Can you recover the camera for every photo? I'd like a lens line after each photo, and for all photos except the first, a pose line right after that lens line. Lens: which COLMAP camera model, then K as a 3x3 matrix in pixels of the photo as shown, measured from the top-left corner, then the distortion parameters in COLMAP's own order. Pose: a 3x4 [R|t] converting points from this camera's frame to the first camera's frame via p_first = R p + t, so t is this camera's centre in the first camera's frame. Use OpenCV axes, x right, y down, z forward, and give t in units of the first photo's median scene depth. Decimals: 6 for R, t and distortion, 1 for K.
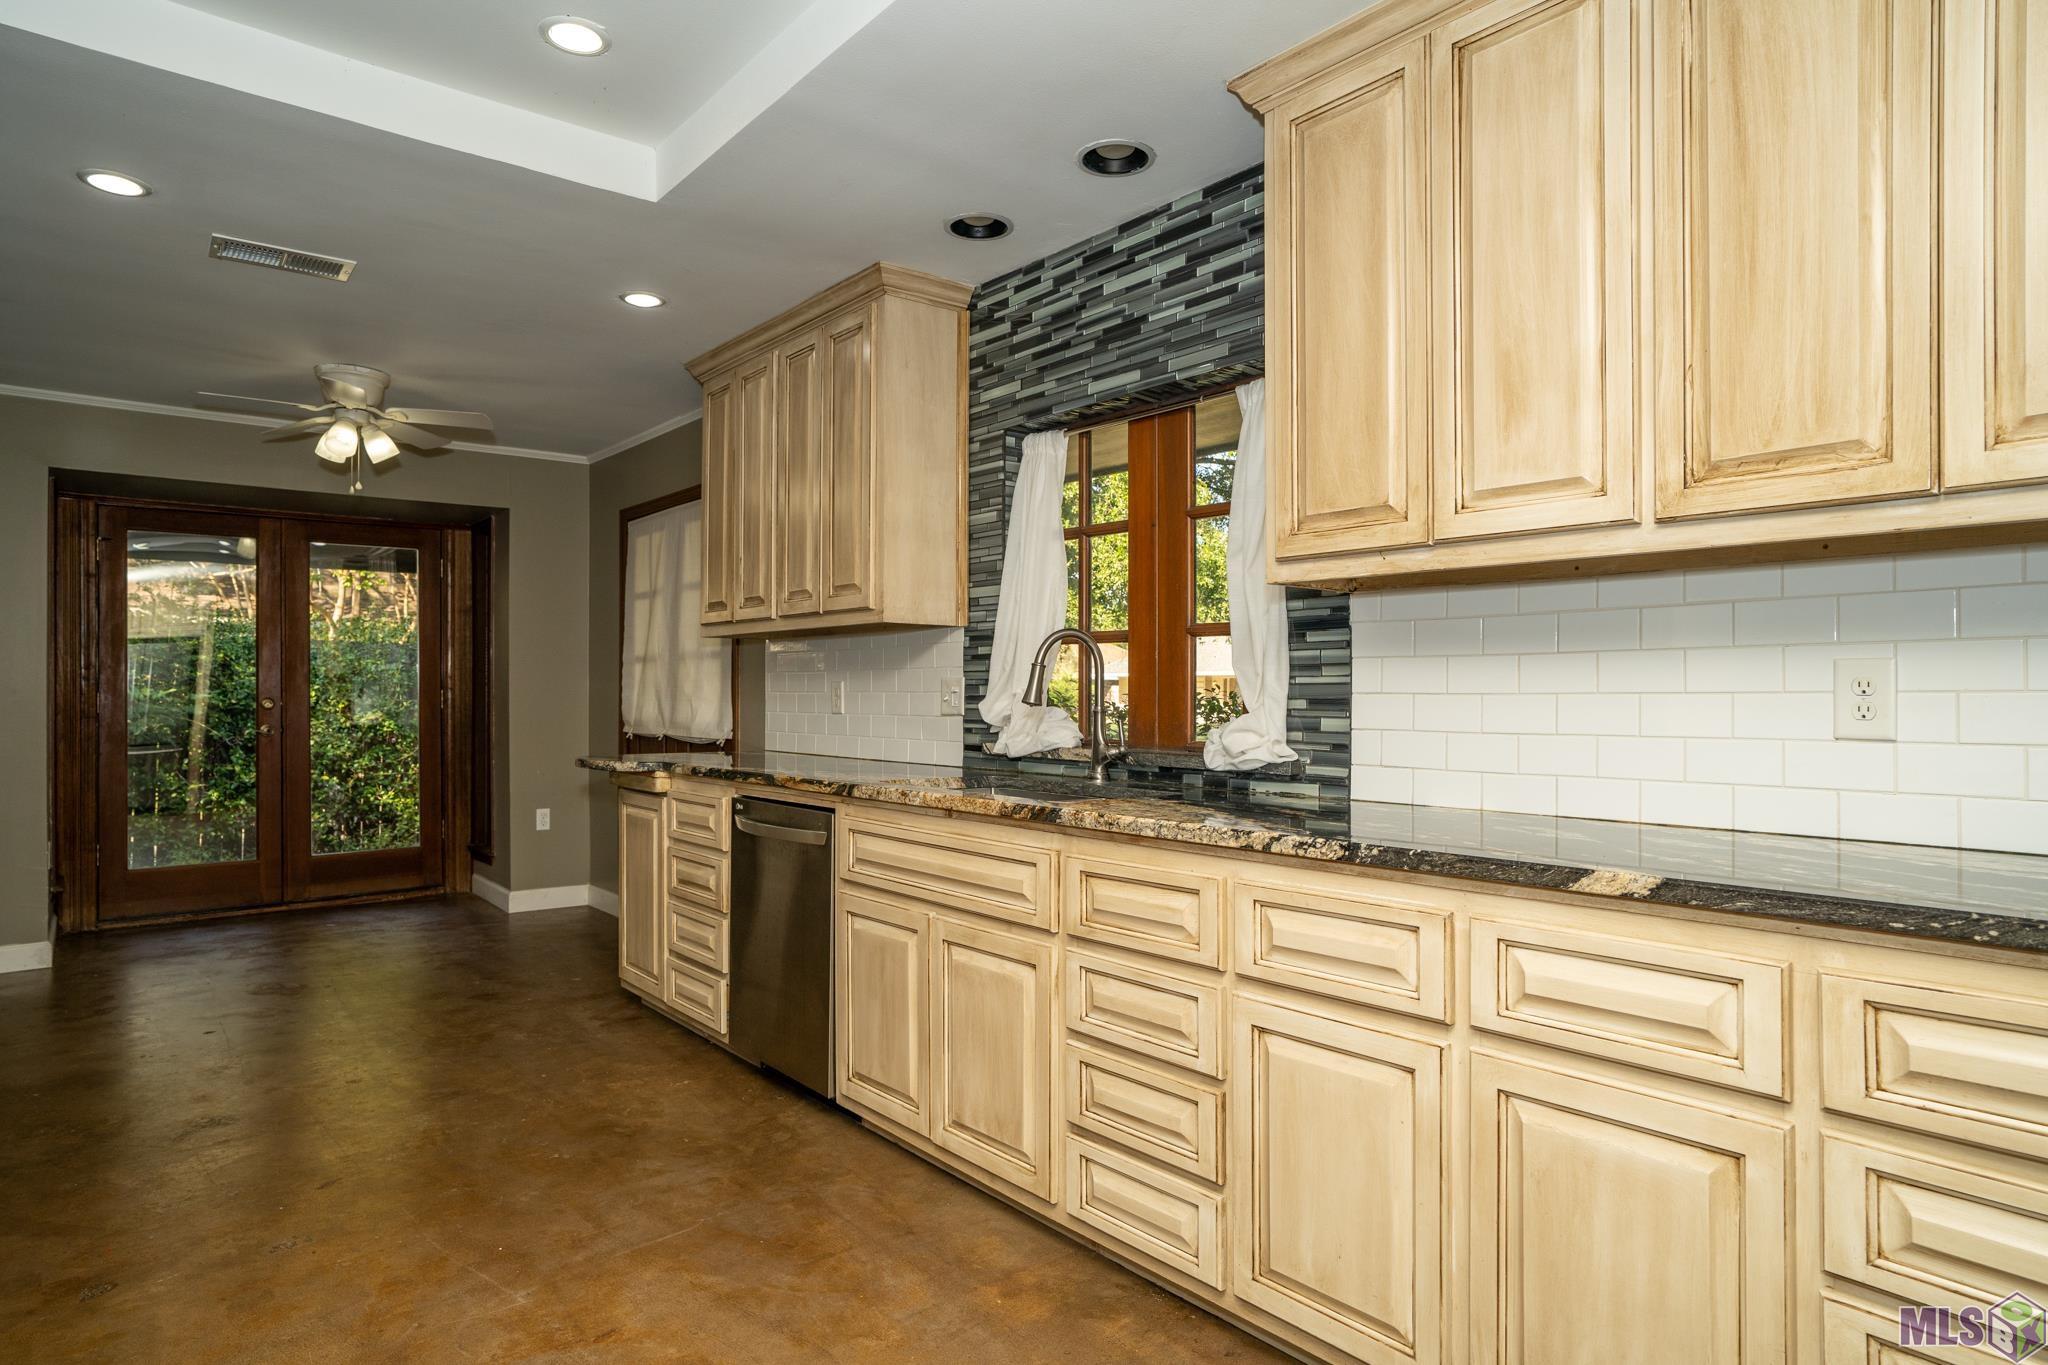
lens RADIAL K [[1141.4, 0, 1030.9], [0, 1141.4, 681.9], [0, 0, 1]] dist [-0.051879, 0.038347]
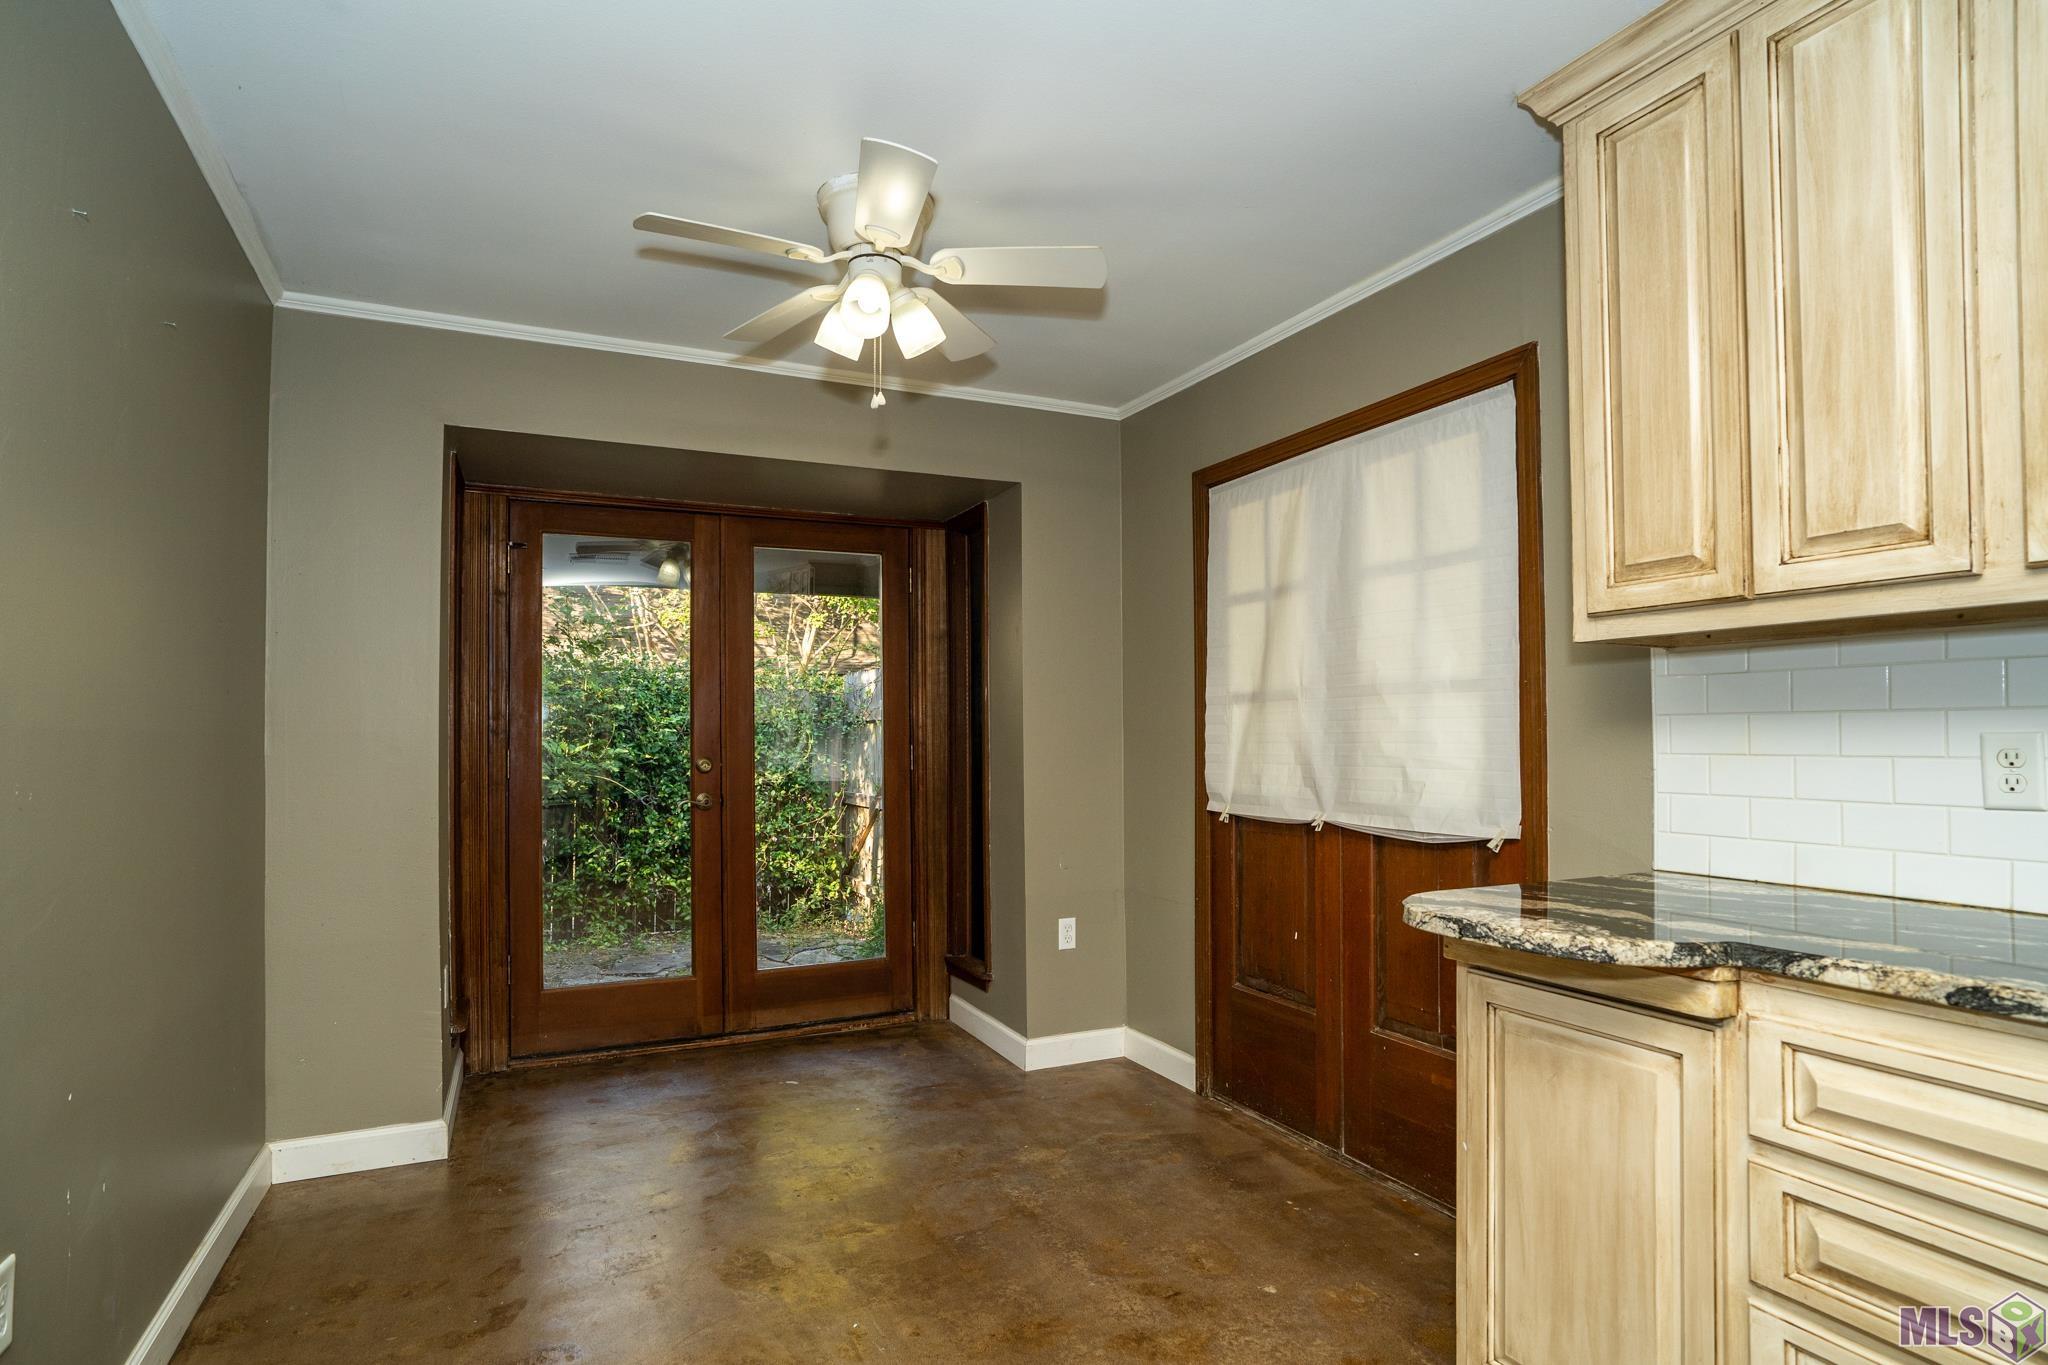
lens RADIAL K [[1058.2, 0, 1037.2], [0, 1058.2, 701.1], [0, 0, 1]] dist [-0.060048, 0.032901]
pose [[0.970210, -0.014616, -0.241826, -0.511457], [0.008690, 0.999636, -0.025555, -0.005240], [0.242112, 0.022693, 0.969983, 0.651537]]
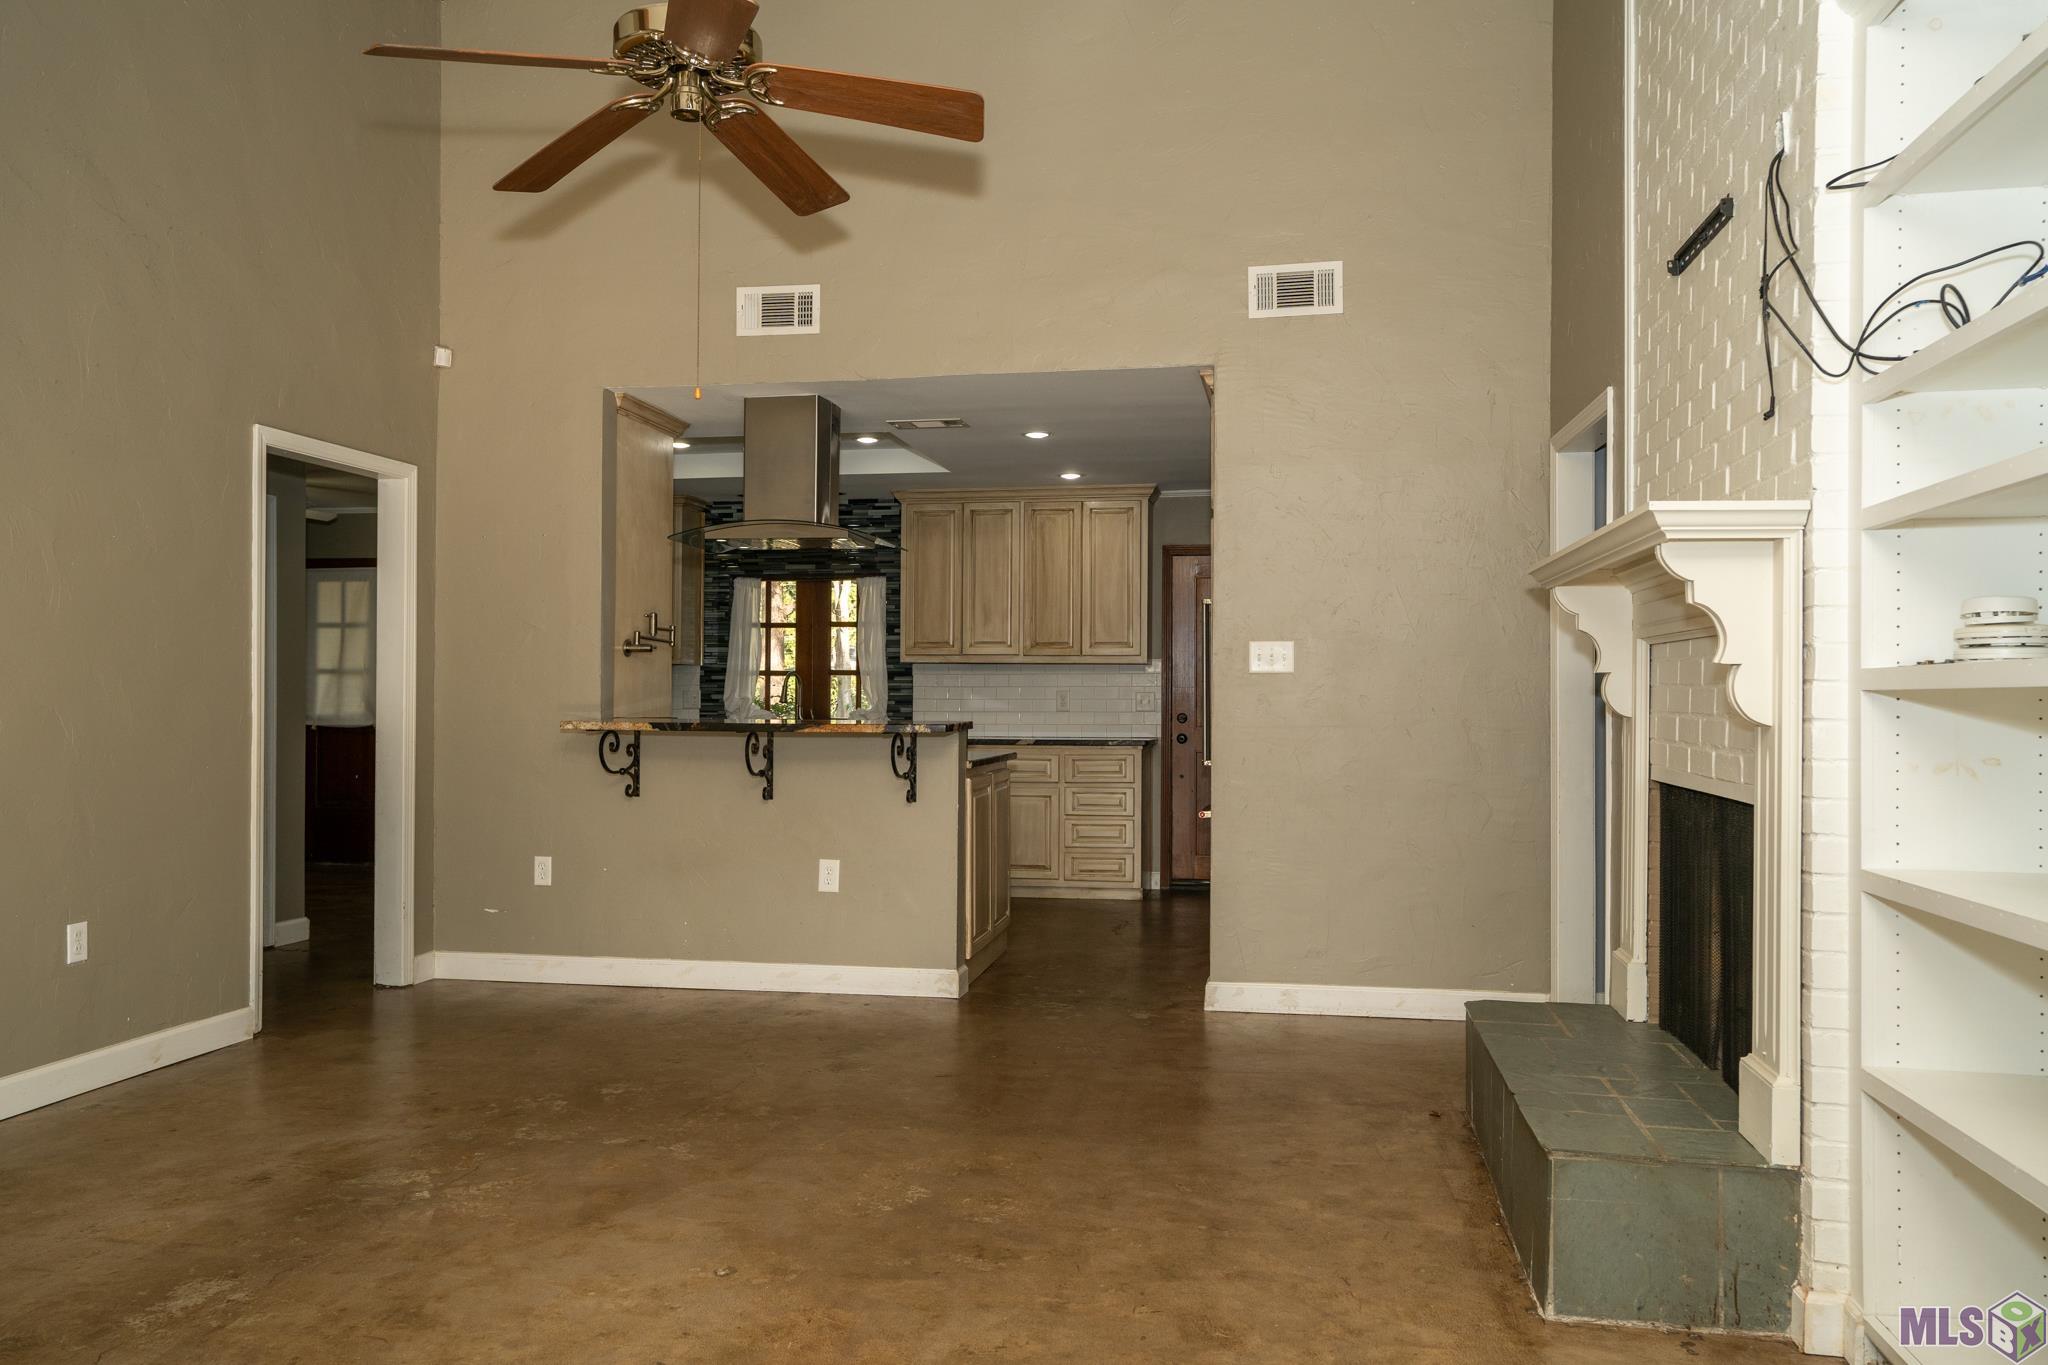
lens RADIAL K [[1455.8, 0, 1041.5], [0, 1455.8, 679.0], [0, 0, 1]] dist [-0.022589, 0.050070]
pose [[0.757947, 0.010306, 0.652235, -1.322455], [-0.008574, 0.999946, -0.005837, -0.014853], [-0.652260, -0.001169, 0.757995, -1.411328]]
